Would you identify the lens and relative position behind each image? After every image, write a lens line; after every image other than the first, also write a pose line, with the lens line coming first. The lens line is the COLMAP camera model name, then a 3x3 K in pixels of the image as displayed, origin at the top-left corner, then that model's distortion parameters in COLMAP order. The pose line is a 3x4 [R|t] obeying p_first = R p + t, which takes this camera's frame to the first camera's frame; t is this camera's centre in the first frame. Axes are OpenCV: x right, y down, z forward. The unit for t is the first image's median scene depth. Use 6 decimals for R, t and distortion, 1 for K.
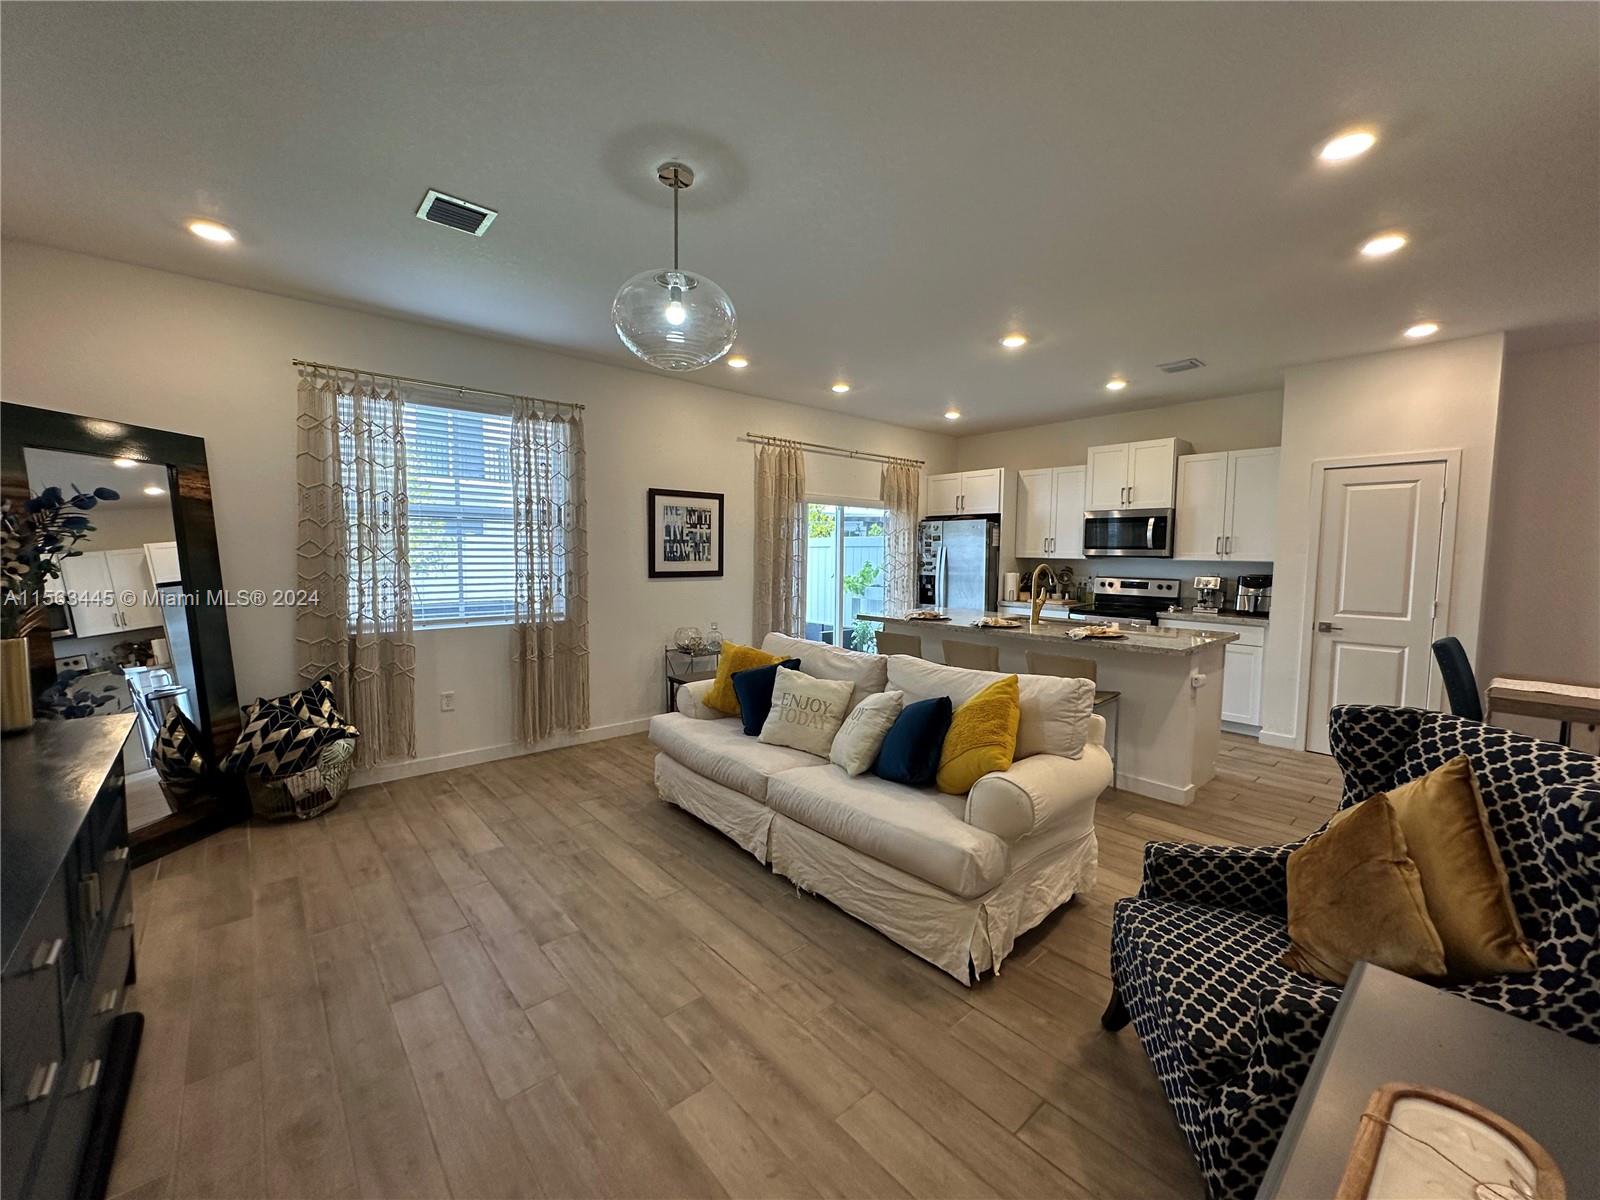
lens RADIAL K [[640.9, 0, 797.5], [0, 640.9, 592.0], [0, 0, 1]] dist [0.000527, 0.000564]
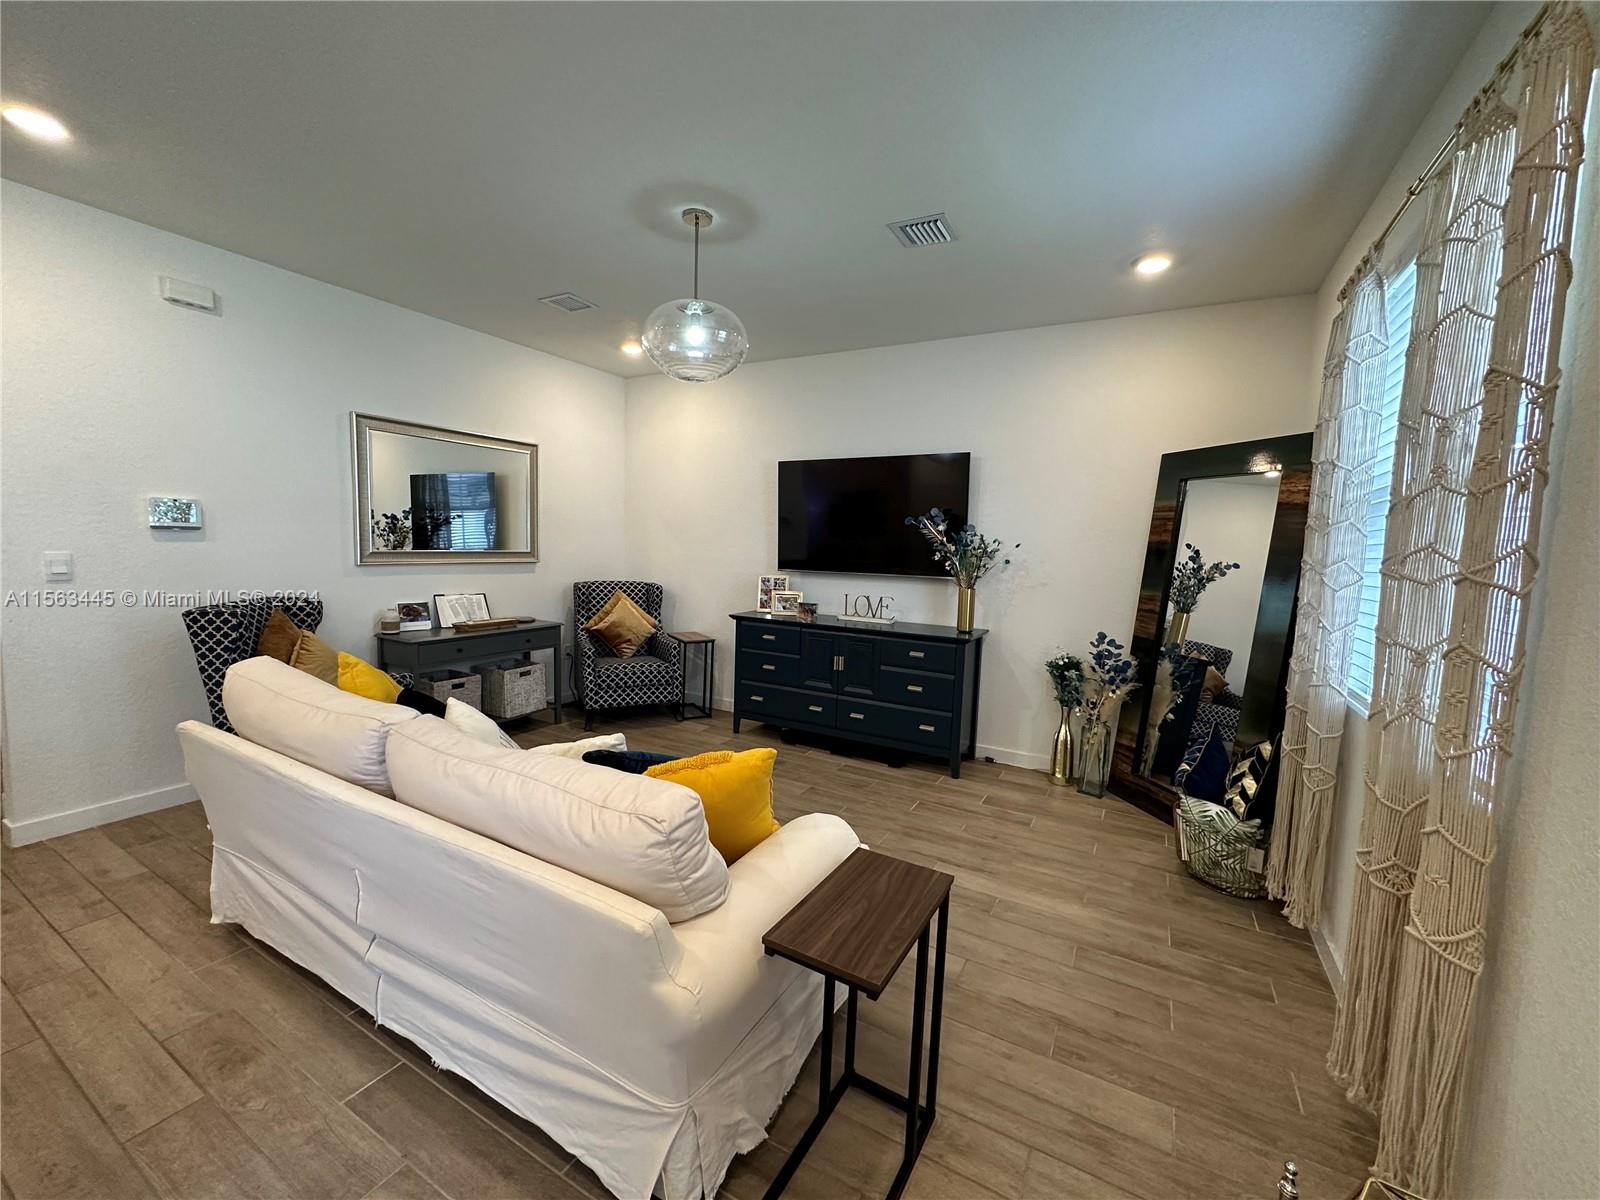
lens RADIAL K [[640.9, 0, 796.0], [0, 640.9, 596.5], [0, 0, 1]] dist [0.000527, 0.000564]
pose [[-0.941550, -0.013220, -0.336614, 0.016430], [-0.065682, 0.987257, 0.144948, -0.081490], [0.330408, 0.158586, -0.930420, 1.325698]]
